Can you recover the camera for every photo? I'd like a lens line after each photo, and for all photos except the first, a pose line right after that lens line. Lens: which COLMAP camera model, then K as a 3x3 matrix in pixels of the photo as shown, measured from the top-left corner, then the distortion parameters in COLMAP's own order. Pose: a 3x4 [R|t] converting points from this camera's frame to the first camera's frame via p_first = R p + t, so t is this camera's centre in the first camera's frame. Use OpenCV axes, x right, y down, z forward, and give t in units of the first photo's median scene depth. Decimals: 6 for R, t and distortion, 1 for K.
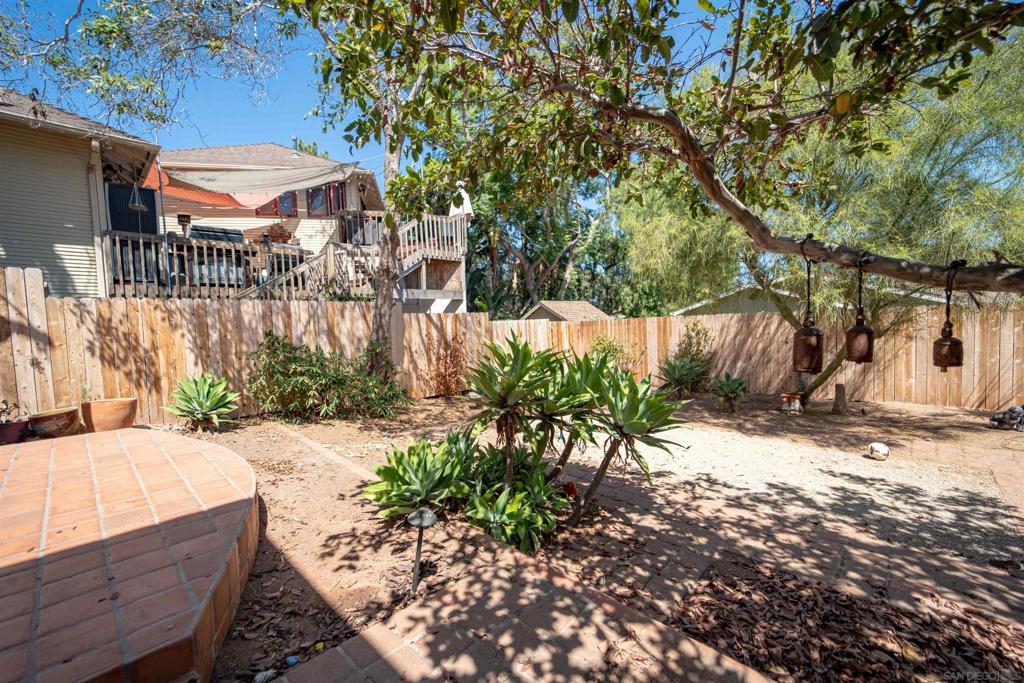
lens RADIAL K [[421.1, 0, 505.6], [0, 421.1, 344.9], [0, 0, 1]] dist [0.004267, -0.000736]
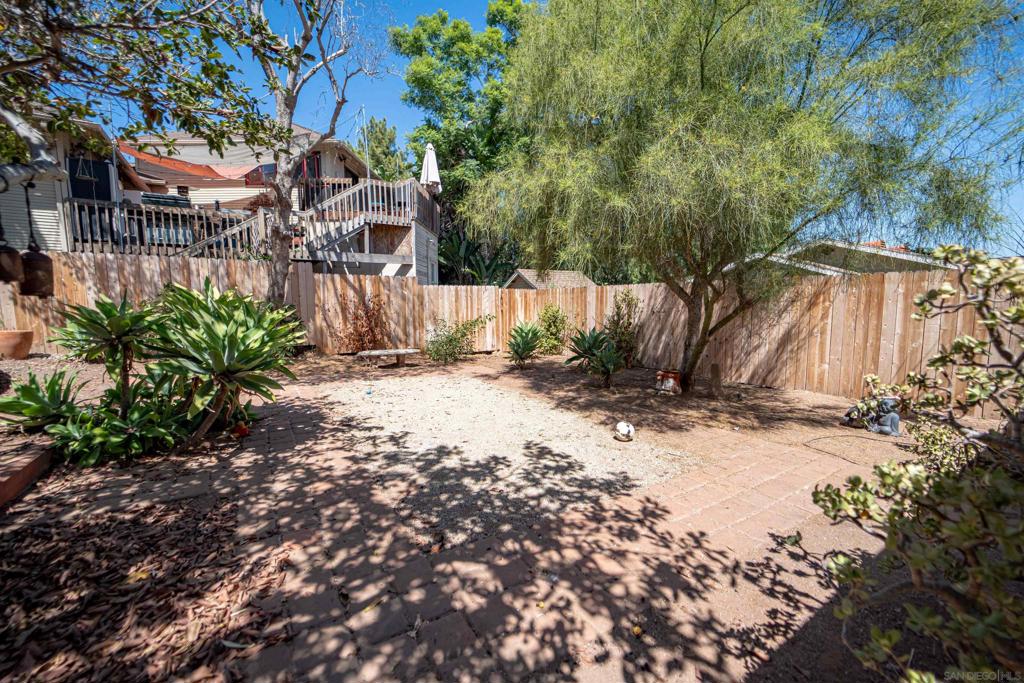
lens RADIAL K [[421.1, 0, 506.1], [0, 421.1, 344.4], [0, 0, 1]] dist [0.004267, -0.000736]
pose [[0.974280, 0.057334, -0.217926, 0.557804], [-0.044171, 0.996920, 0.064805, 0.016335], [0.220971, -0.053512, 0.973811, 0.062398]]
